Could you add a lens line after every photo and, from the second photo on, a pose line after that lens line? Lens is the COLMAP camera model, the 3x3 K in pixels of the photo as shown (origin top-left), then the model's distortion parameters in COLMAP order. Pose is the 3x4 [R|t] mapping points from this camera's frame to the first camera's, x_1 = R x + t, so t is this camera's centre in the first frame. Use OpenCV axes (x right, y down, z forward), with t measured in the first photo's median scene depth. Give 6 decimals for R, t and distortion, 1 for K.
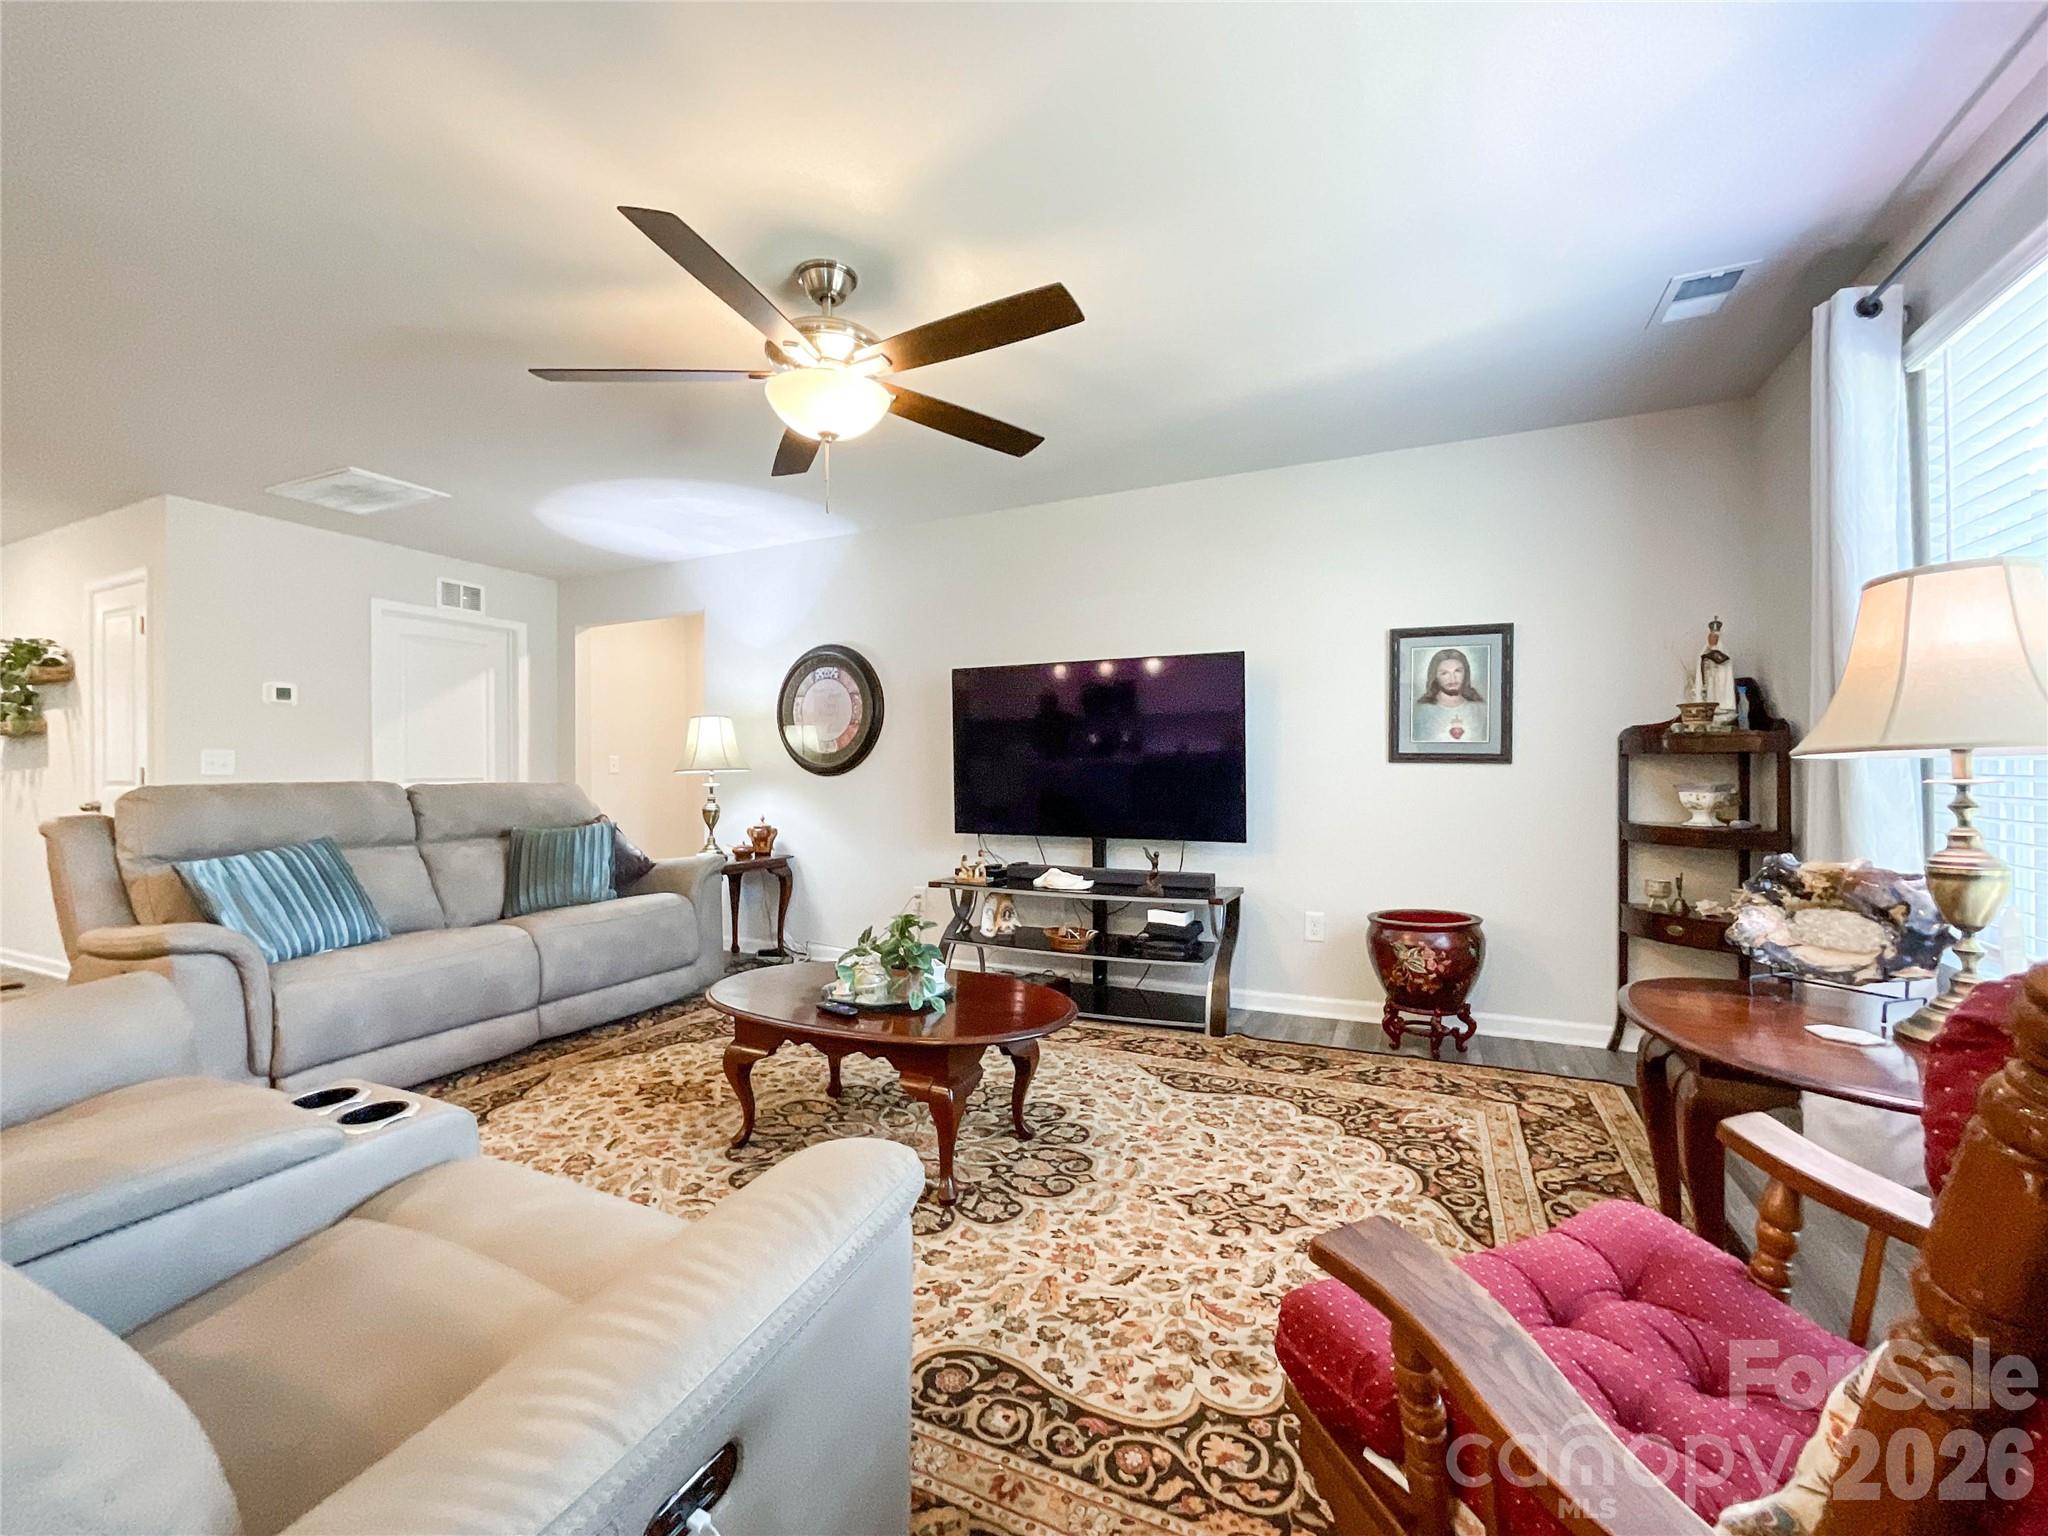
lens RADIAL K [[848.0, 0, 1033.9], [0, 848.0, 772.0], [0, 0, 1]] dist [-0.018396, 0.005481]
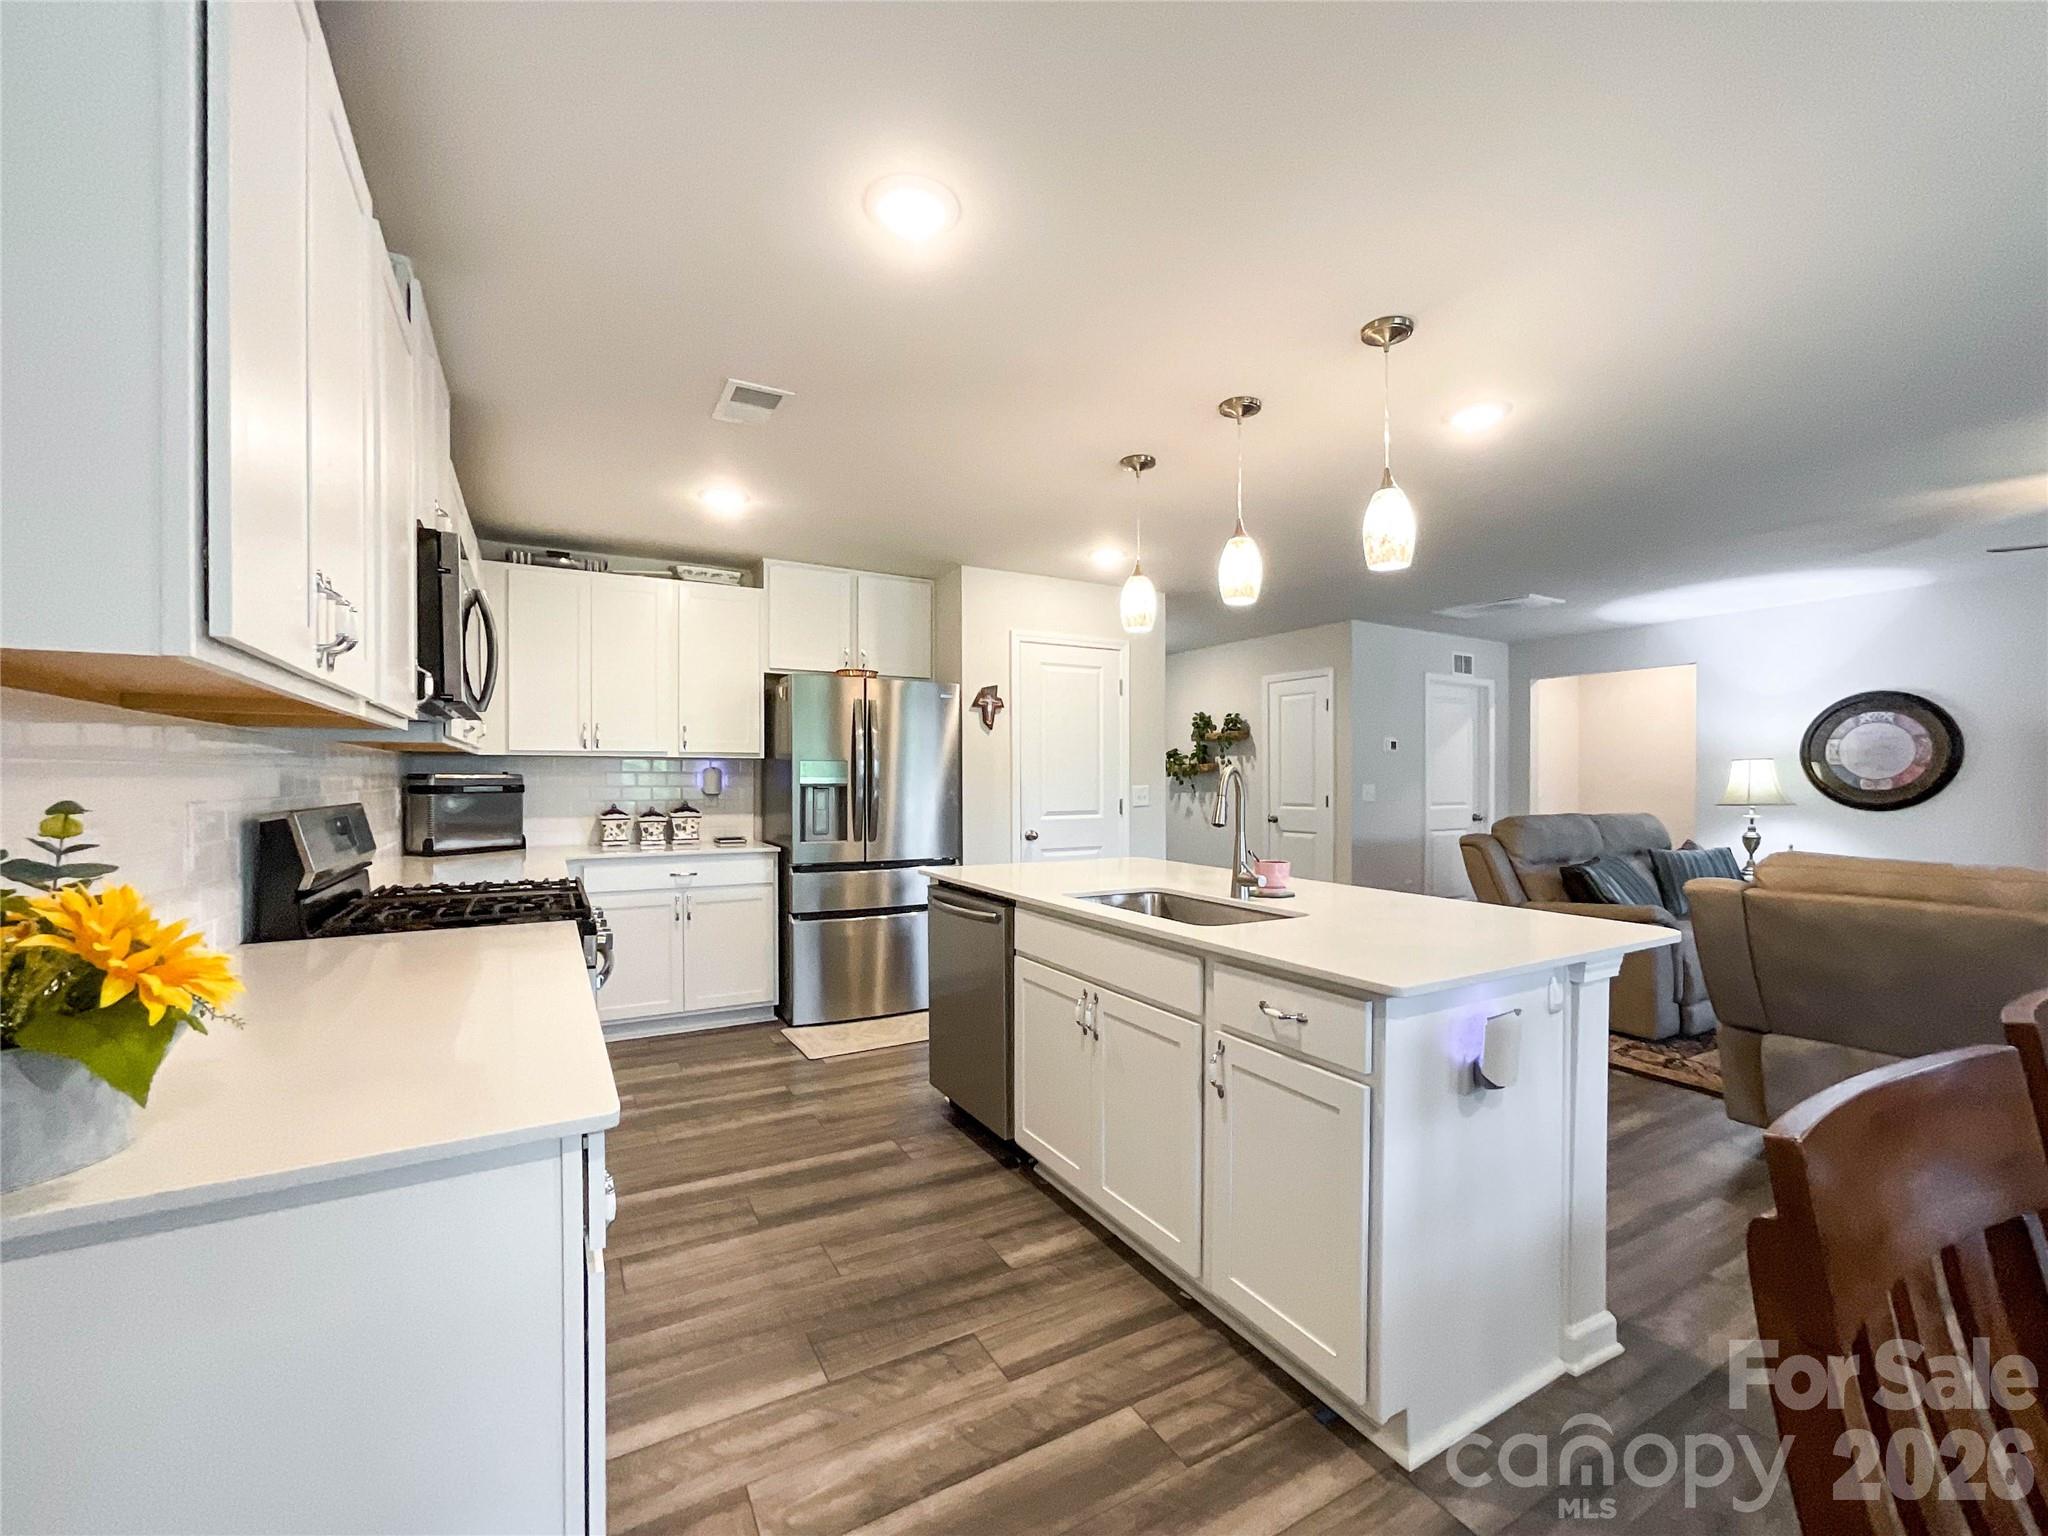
lens RADIAL K [[848.0, 0, 1018.3], [0, 848.0, 781.8], [0, 0, 1]] dist [-0.018396, 0.005481]
pose [[0.810253, 0.012363, -0.585950, -0.702454], [-0.008909, 0.999922, 0.008778, -0.044831], [0.586012, -0.001892, 0.810300, -0.732320]]
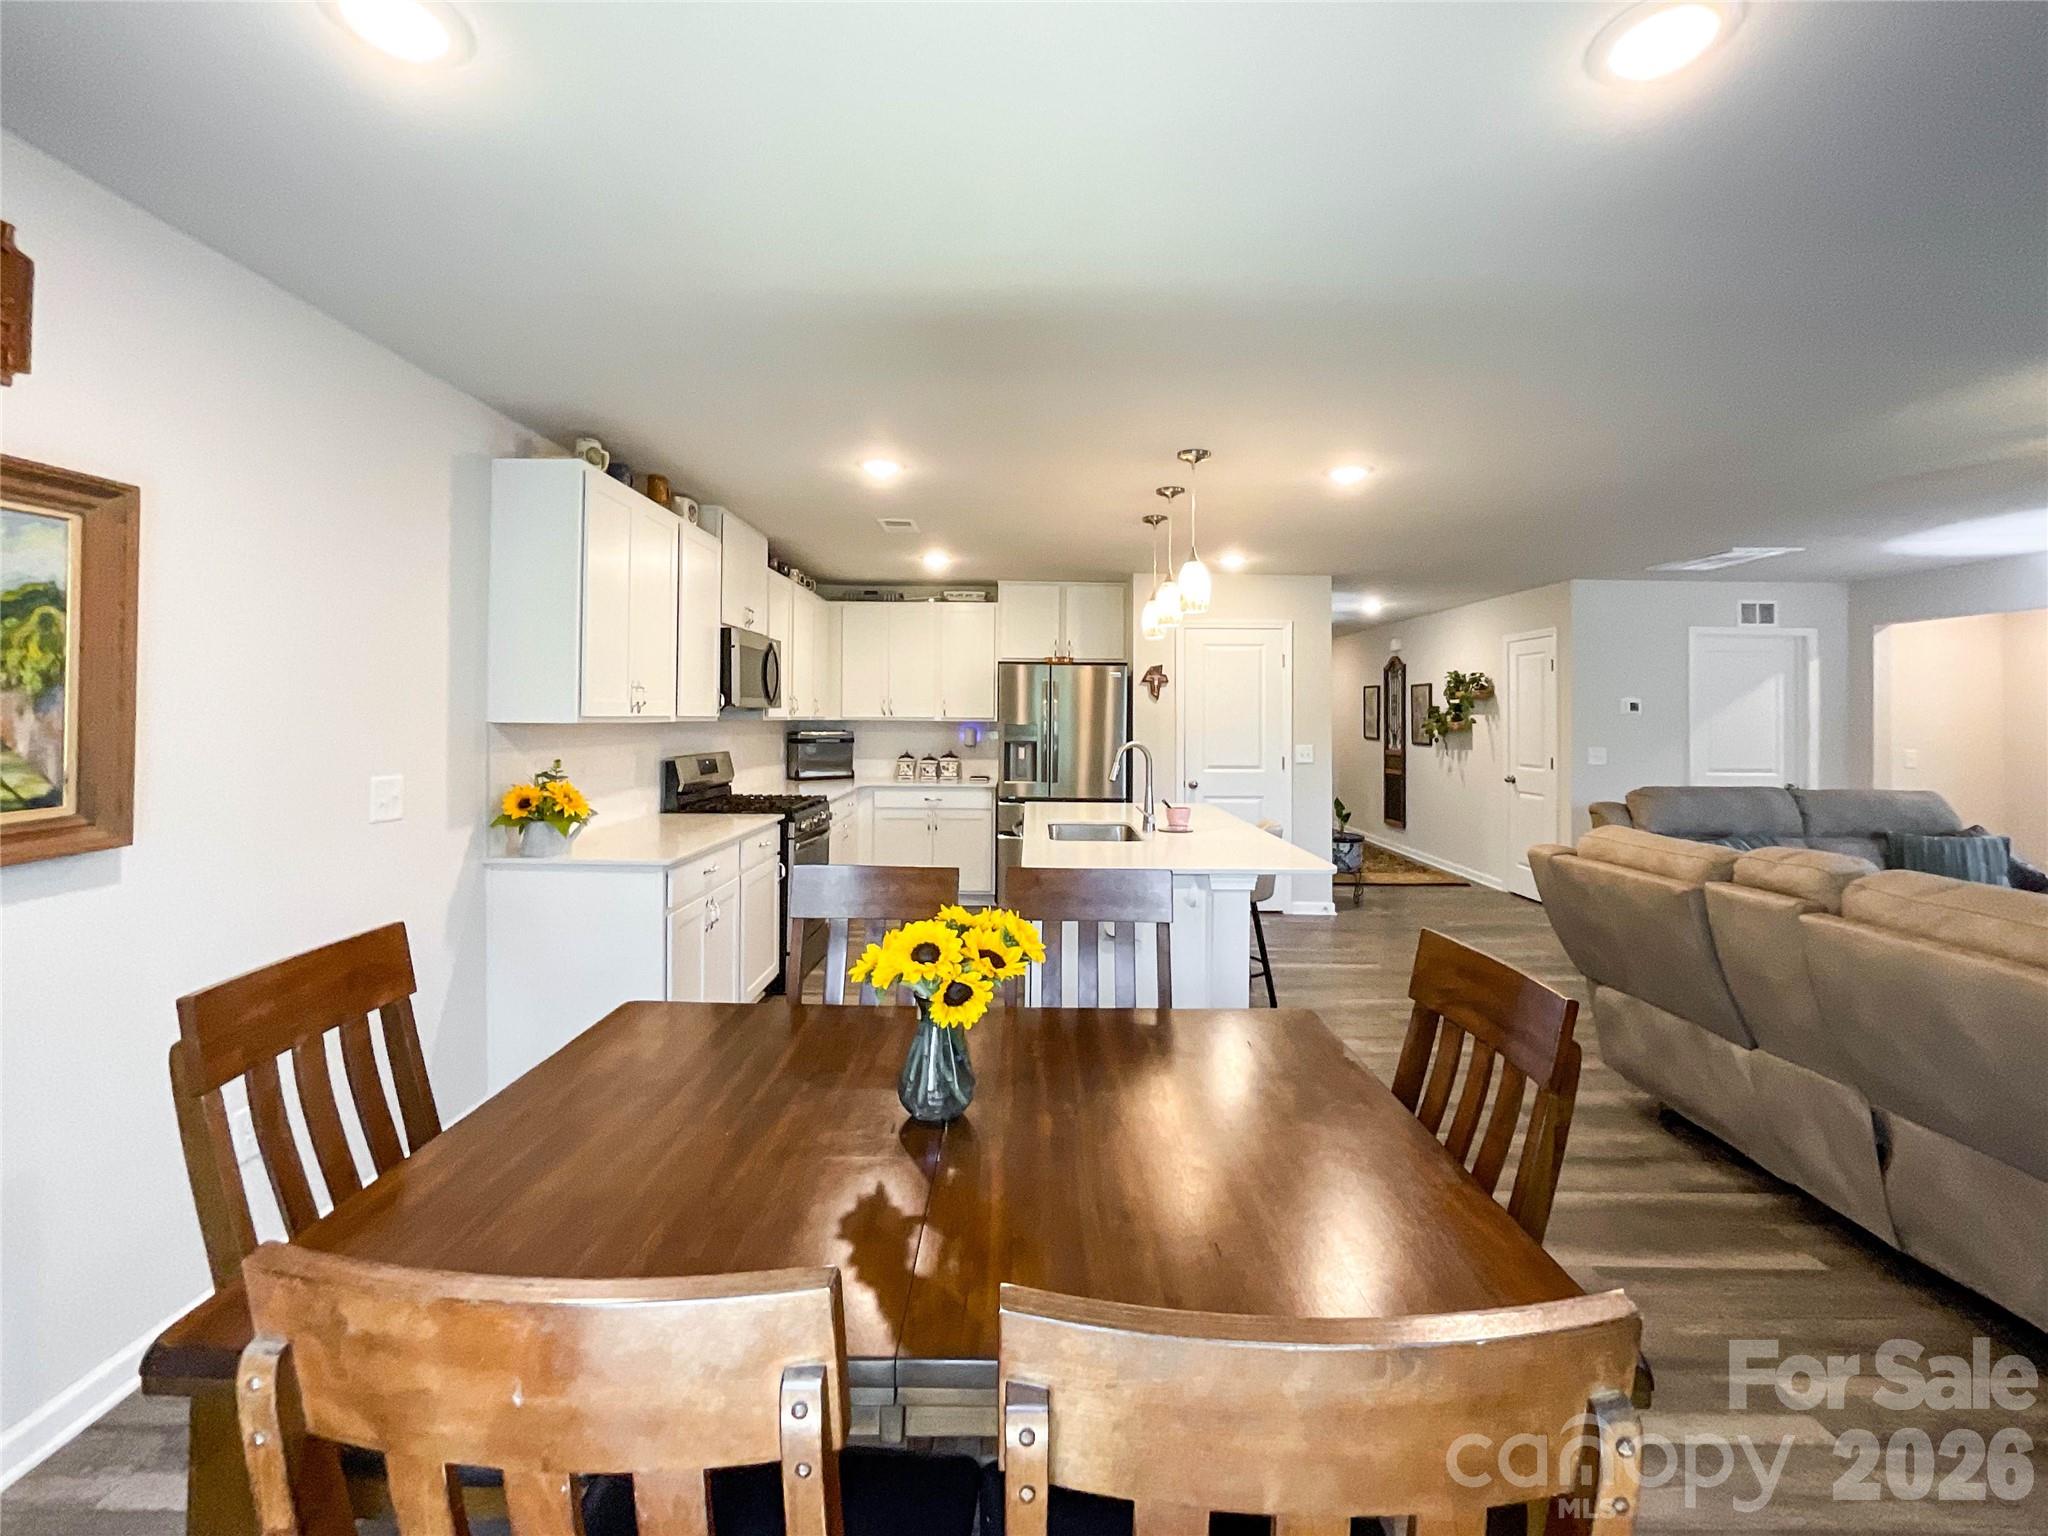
lens RADIAL K [[848.0, 0, 1015.6], [0, 848.0, 718.3], [0, 0, 1]] dist [-0.018396, 0.005481]
pose [[0.412225, 0.012362, -0.910998, -0.064424], [-0.012609, 0.999890, 0.007863, -0.089456], [0.910995, 0.008245, 0.412336, -0.628998]]
